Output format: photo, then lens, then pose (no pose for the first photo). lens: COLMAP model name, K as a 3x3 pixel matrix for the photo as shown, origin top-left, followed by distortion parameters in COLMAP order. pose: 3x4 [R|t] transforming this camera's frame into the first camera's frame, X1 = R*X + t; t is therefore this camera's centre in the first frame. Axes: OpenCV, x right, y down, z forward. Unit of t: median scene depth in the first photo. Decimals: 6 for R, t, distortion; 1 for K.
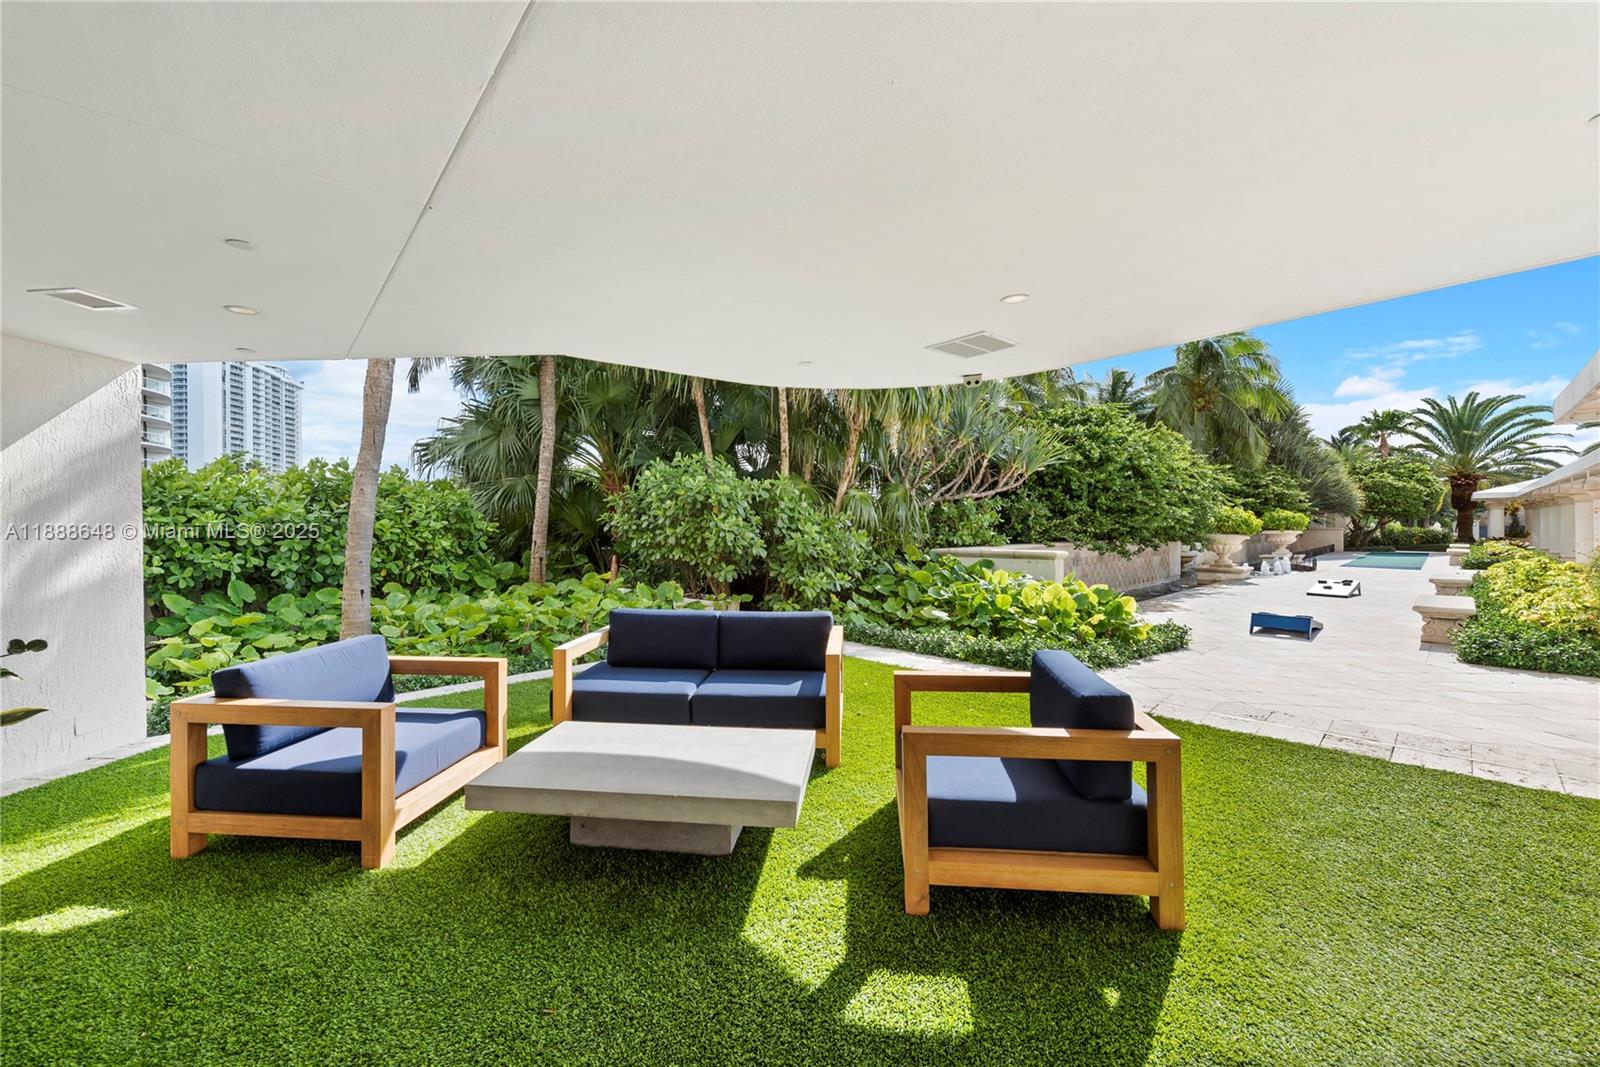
lens RADIAL K [[623.3, 0, 800.0], [0, 623.3, 533.5], [0, 0, 1]] dist [0.000508, 0.000102]
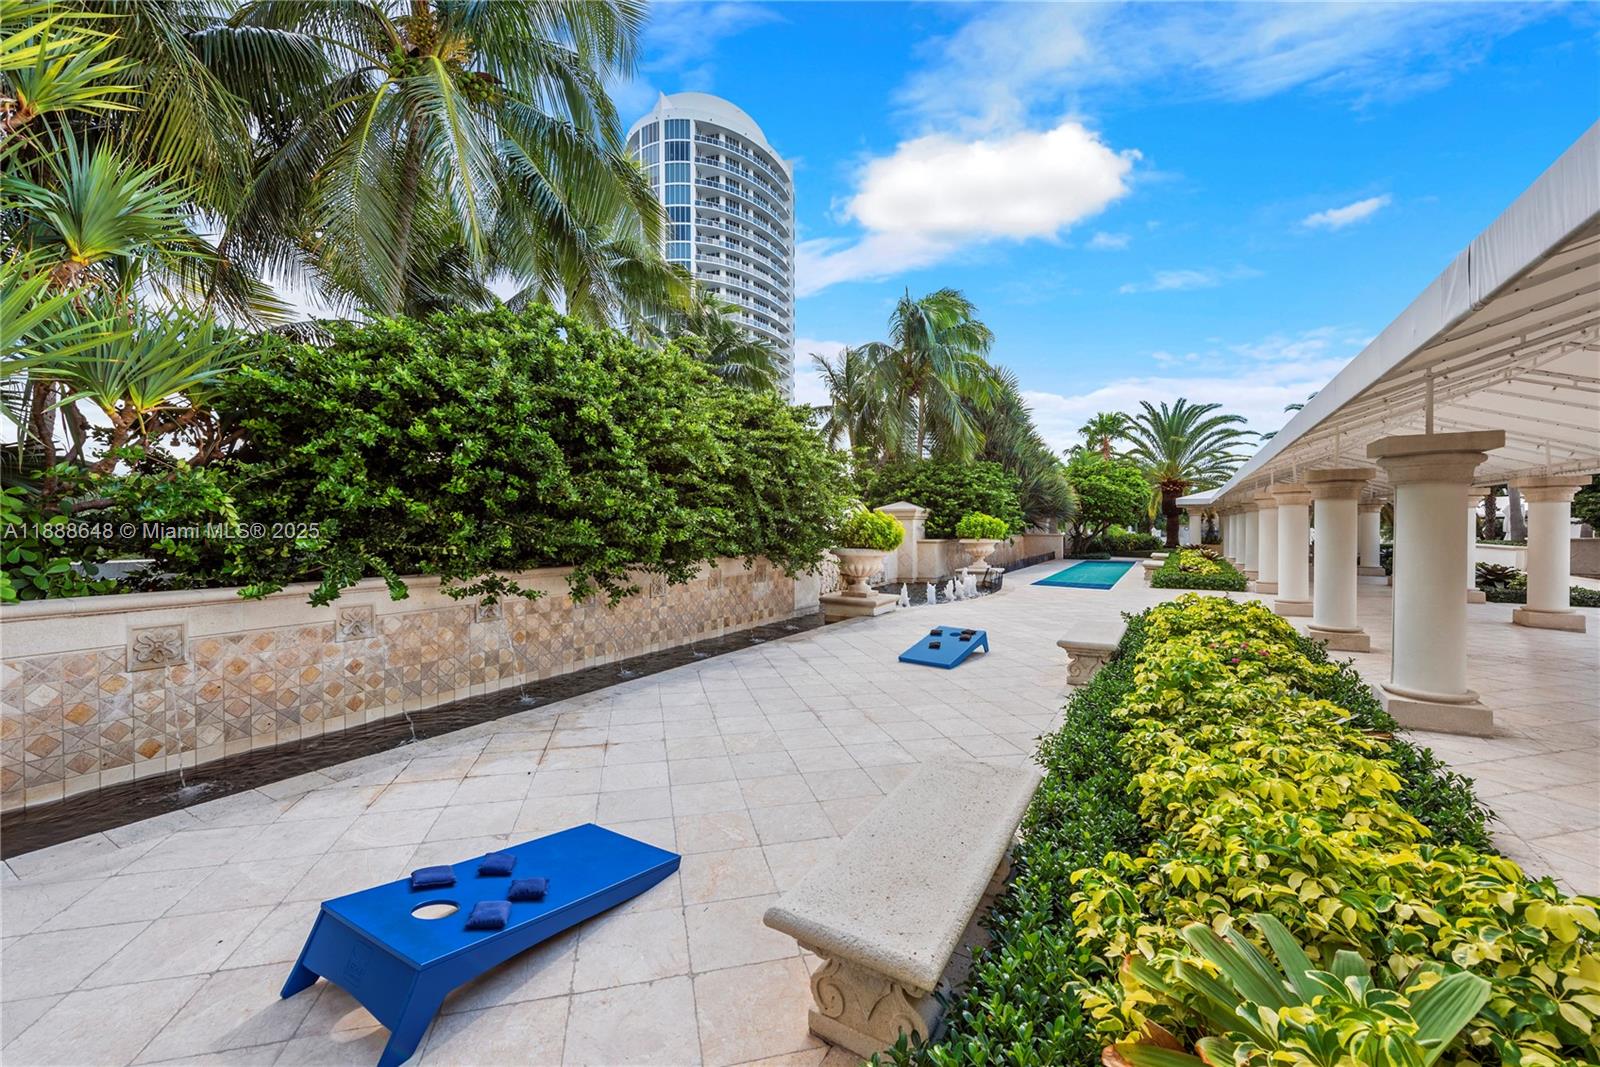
lens RADIAL K [[634.6, 0, 794.1], [0, 634.6, 554.8], [0, 0, 1]] dist [-0.000107, 0.000000]
pose [[0.965090, -0.005787, 0.261854, 0.215376], [-0.002402, 0.999518, 0.030940, -0.006246], [-0.261907, -0.030489, 0.964611, 0.175624]]
